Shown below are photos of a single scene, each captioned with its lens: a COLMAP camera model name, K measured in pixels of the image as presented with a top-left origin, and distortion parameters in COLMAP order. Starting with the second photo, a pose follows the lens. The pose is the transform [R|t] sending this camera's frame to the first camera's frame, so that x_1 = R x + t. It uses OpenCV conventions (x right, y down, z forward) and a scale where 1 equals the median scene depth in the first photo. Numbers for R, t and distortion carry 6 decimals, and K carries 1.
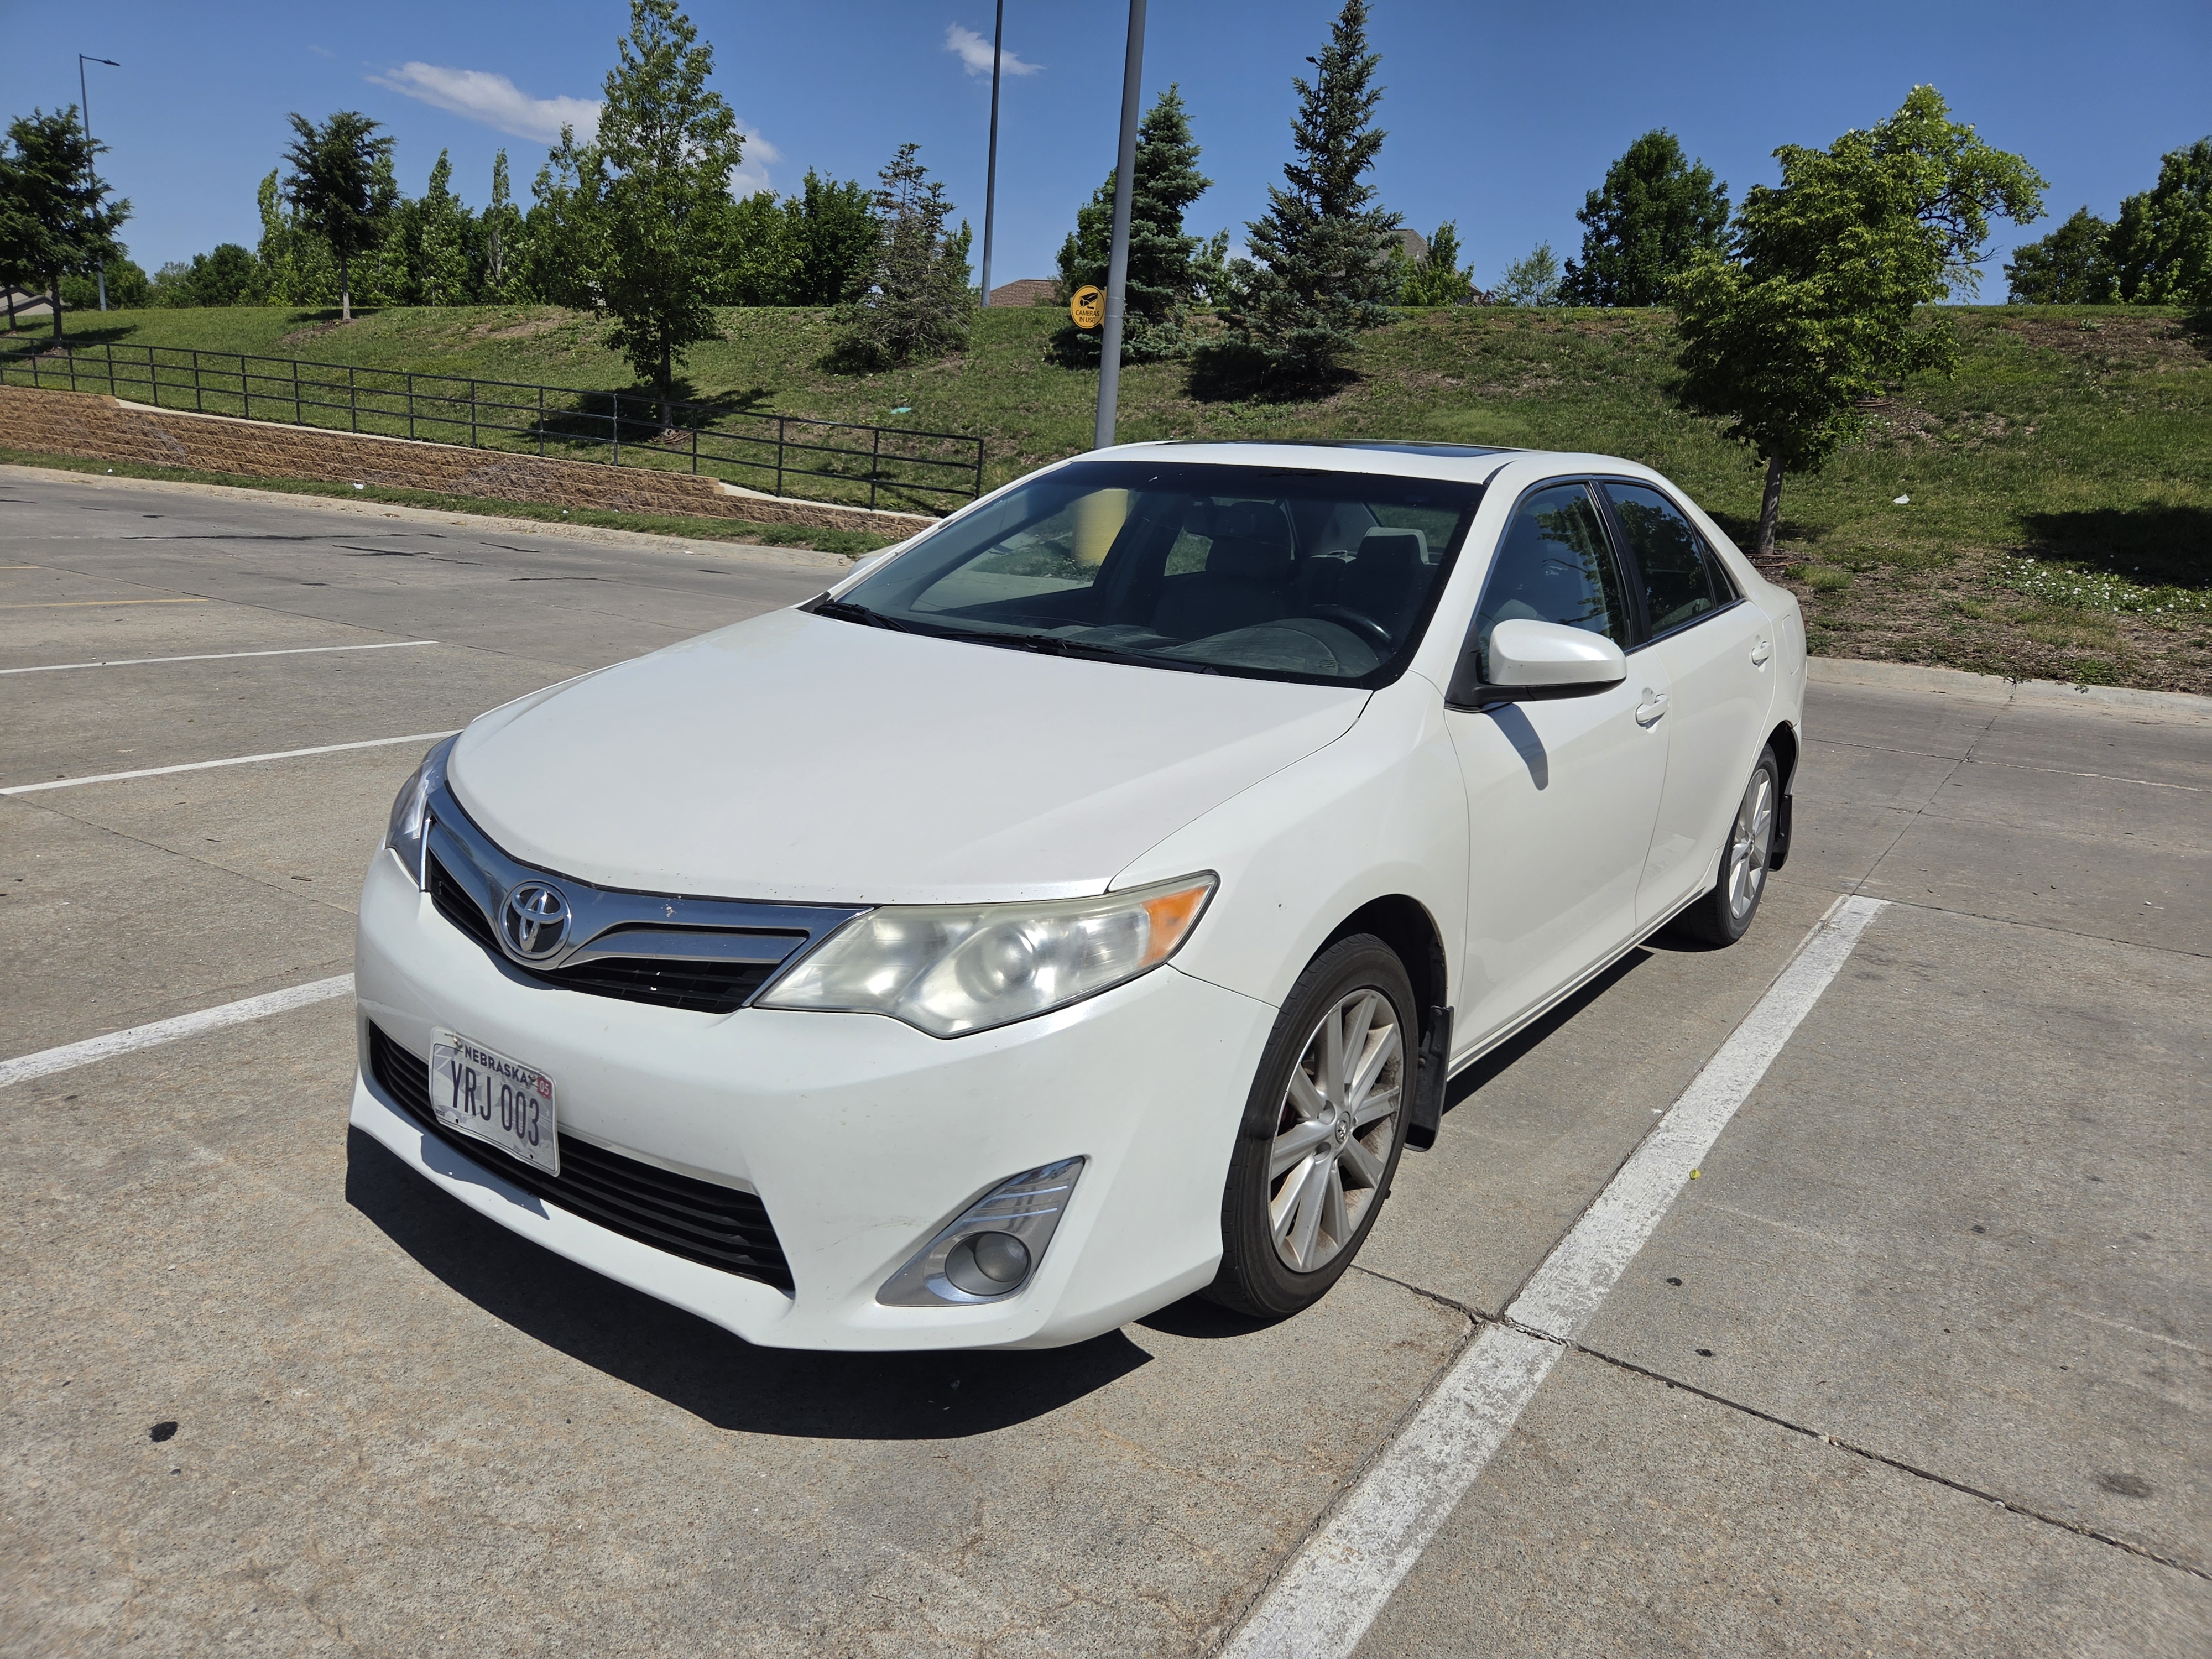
lens RADIAL K [[1487.8, 0, 1097.7], [0, 1487.8, 830.2], [0, 0, 1]] dist [0.062347, -0.048454]
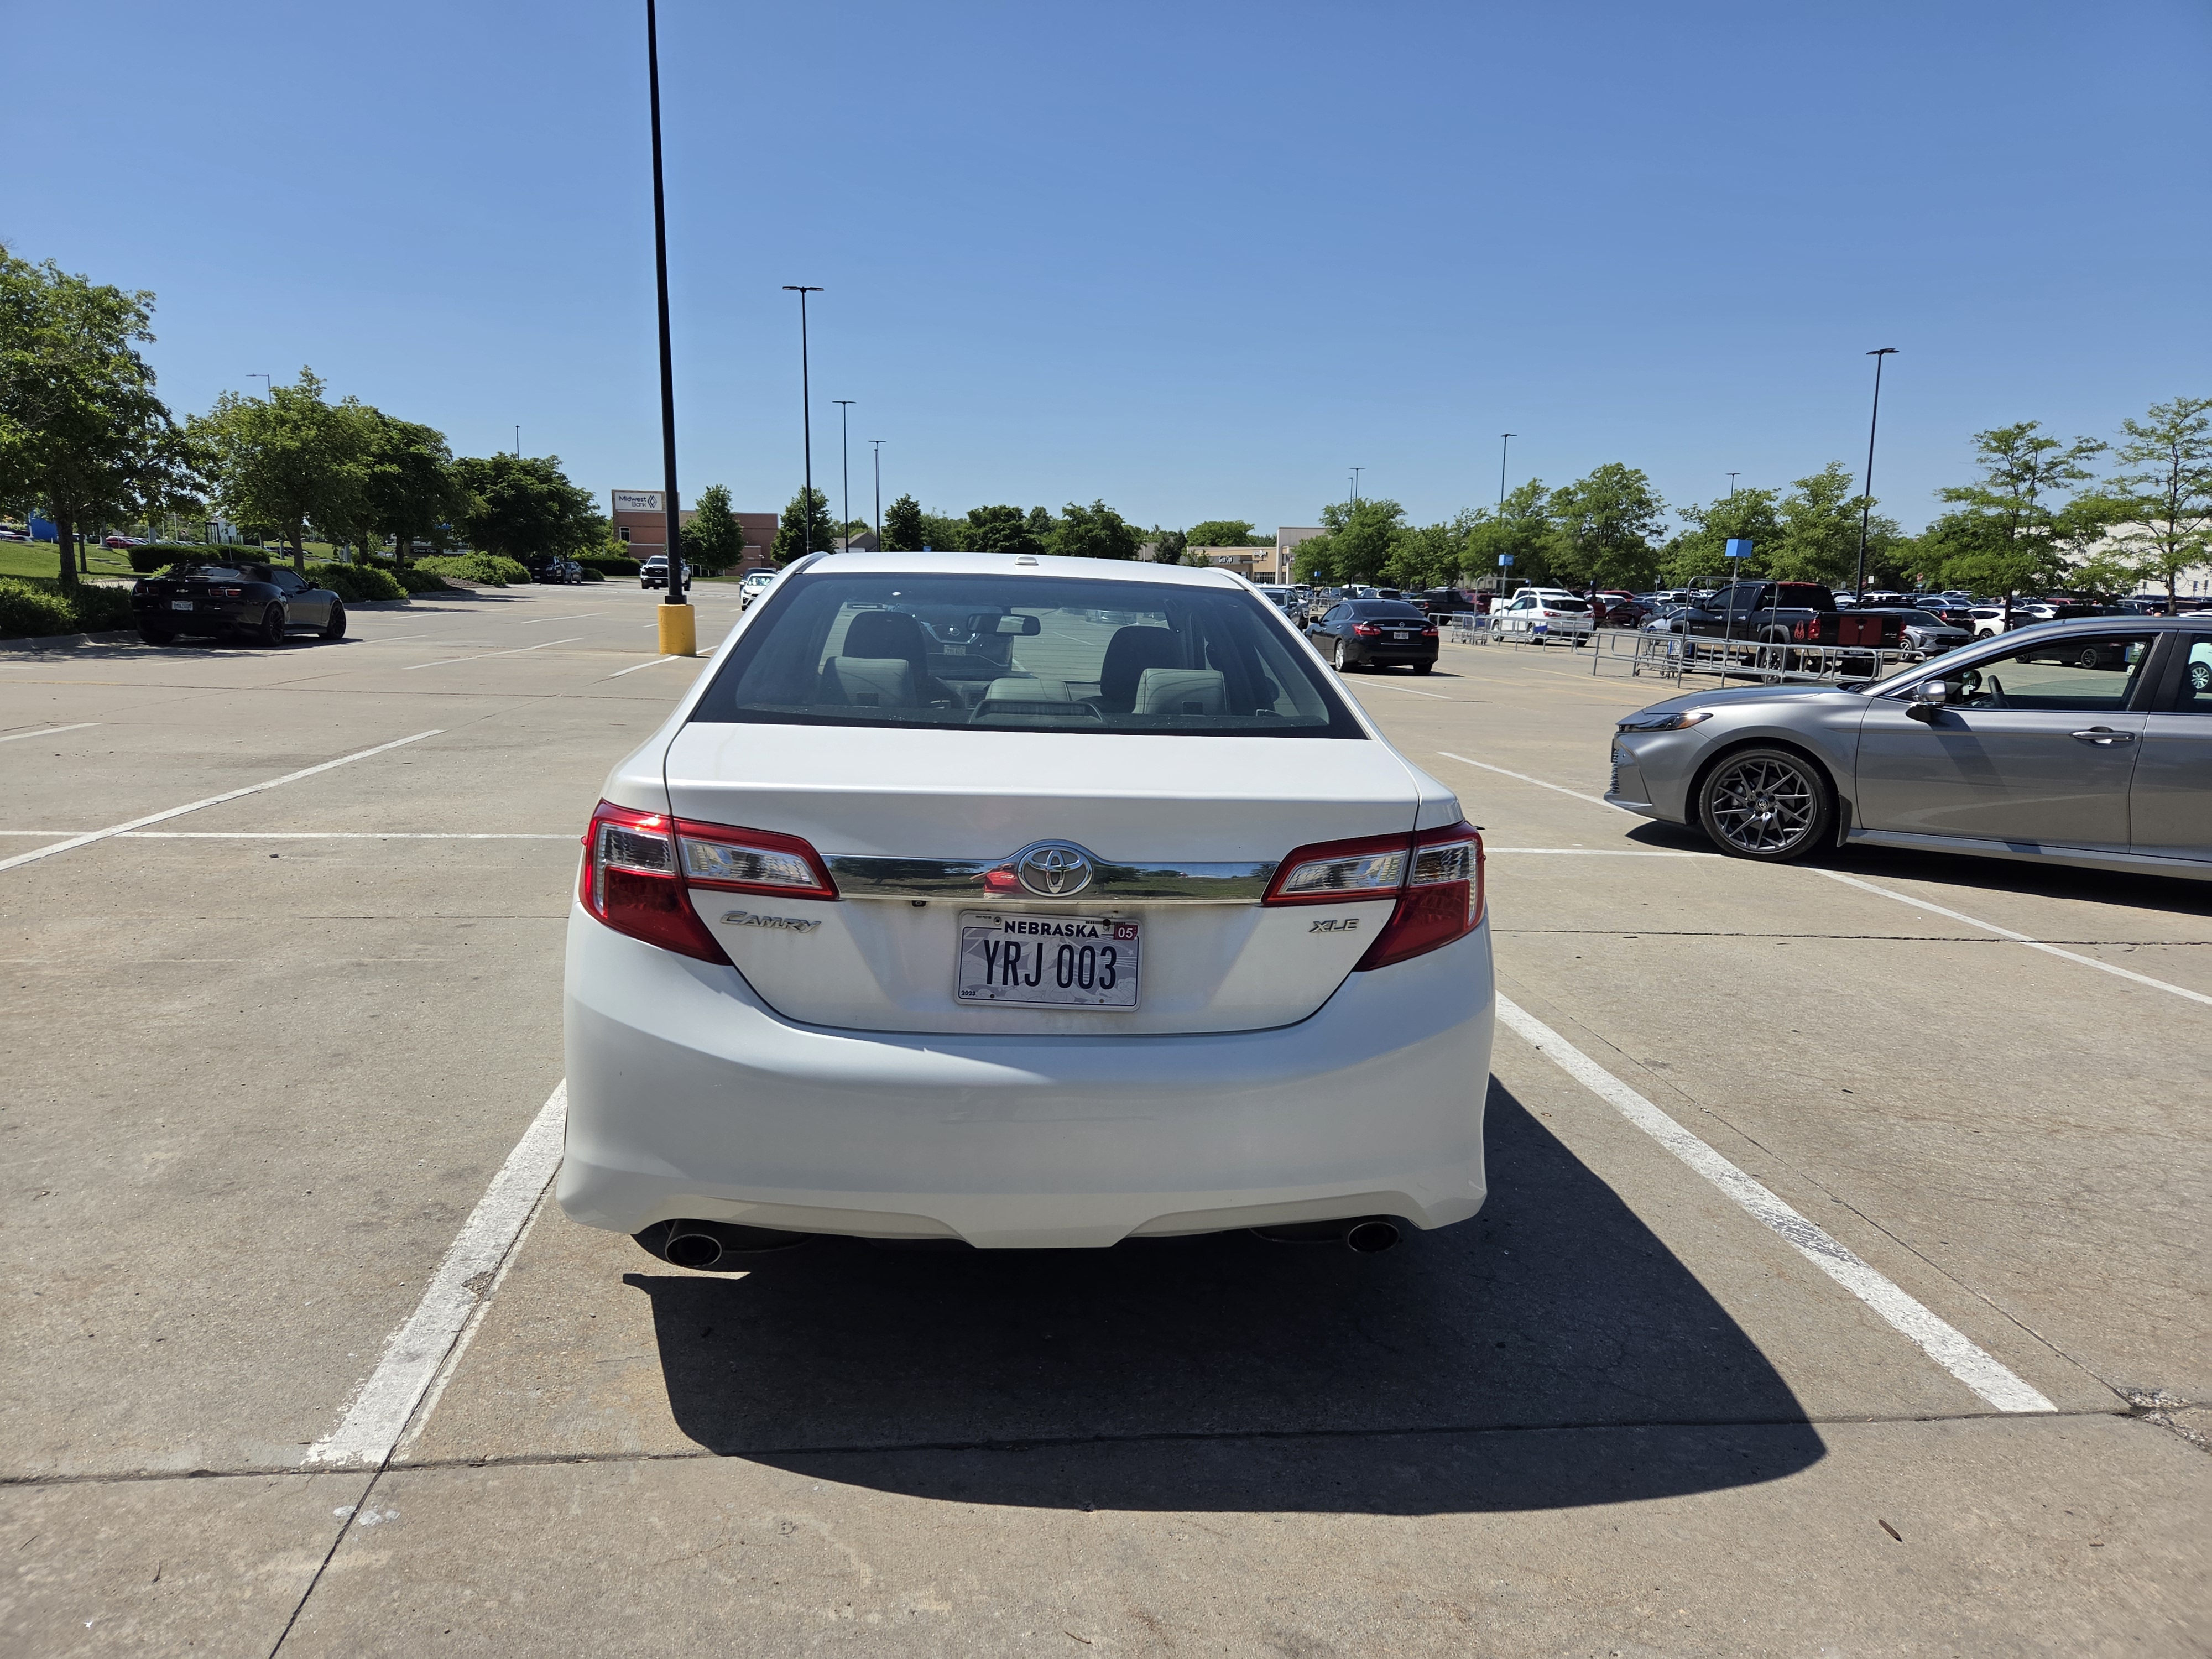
lens RADIAL K [[1487.8, 0, 1094.6], [0, 1487.8, 813.2], [0, 0, 1]] dist [0.062347, -0.048454]
pose [[-0.749432, 0.026740, -0.661541, 0.142967], [-0.232596, 0.924862, 0.300881, -0.070567], [0.619879, 0.379362, -0.686902, 0.307123]]
